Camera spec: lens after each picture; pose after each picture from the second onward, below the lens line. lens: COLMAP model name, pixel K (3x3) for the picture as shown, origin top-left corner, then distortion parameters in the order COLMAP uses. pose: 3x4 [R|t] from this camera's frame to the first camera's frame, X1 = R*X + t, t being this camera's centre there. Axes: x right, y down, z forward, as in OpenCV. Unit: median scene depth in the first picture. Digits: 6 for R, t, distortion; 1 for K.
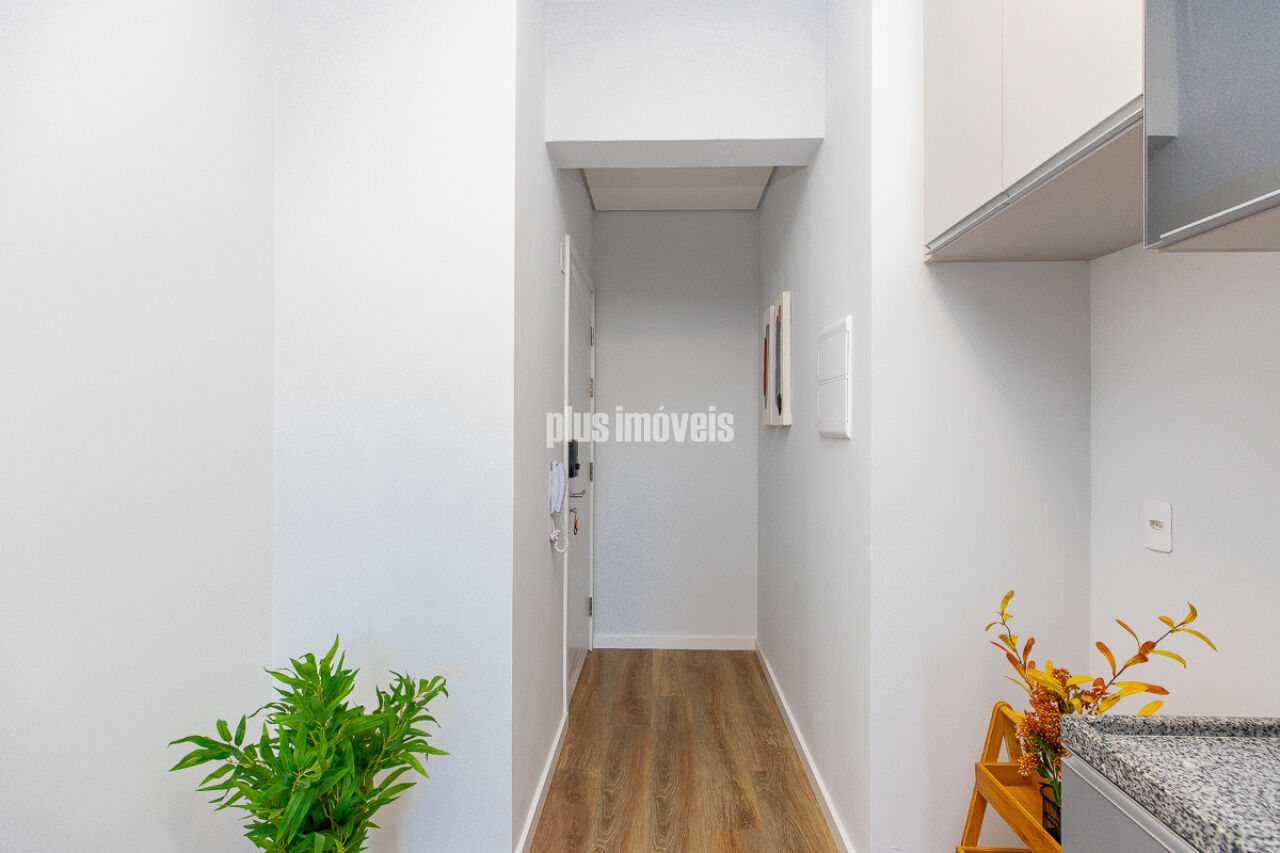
lens RADIAL K [[574.6, 0, 651.2], [0, 574.6, 427.4], [0, 0, 1]] dist [0.002798, 0.000239]
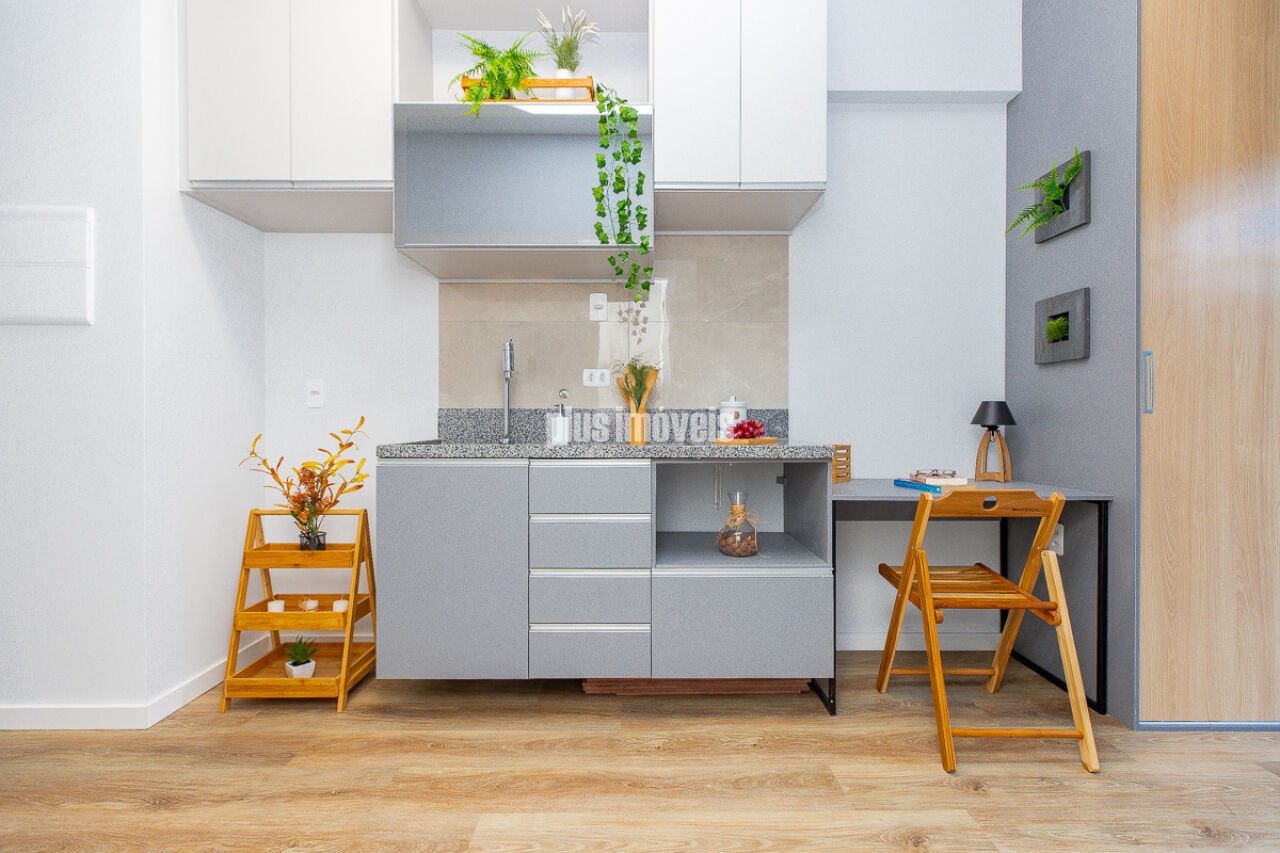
lens RADIAL K [[573.4, 0, 637.5], [0, 573.4, 420.1], [0, 0, 1]] dist [0.001916, 0.000099]
pose [[-0.018953, -0.008380, 0.999785, -0.572055], [-0.003983, 0.999958, 0.008306, 0.142100], [-0.999812, -0.003825, -0.018985, 0.014177]]
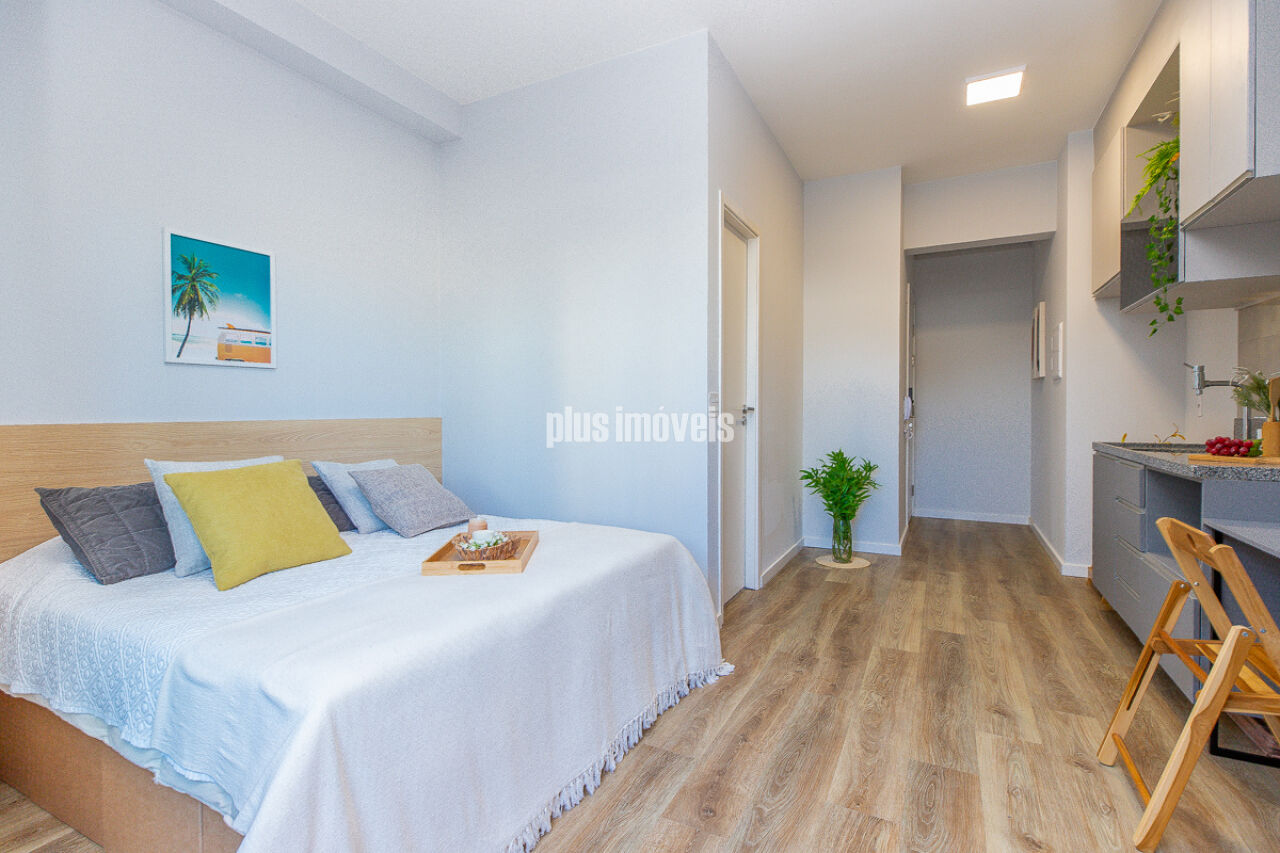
lens RADIAL K [[589.4, 0, 640.4], [0, 589.4, 417.7], [0, 0, 1]] dist [0.002082, -0.000455]
pose [[0.894033, 0.000474, -0.448001, -0.068624], [0.007054, 0.999861, 0.015135, 0.099660], [0.447946, -0.016692, 0.893905, -1.385457]]
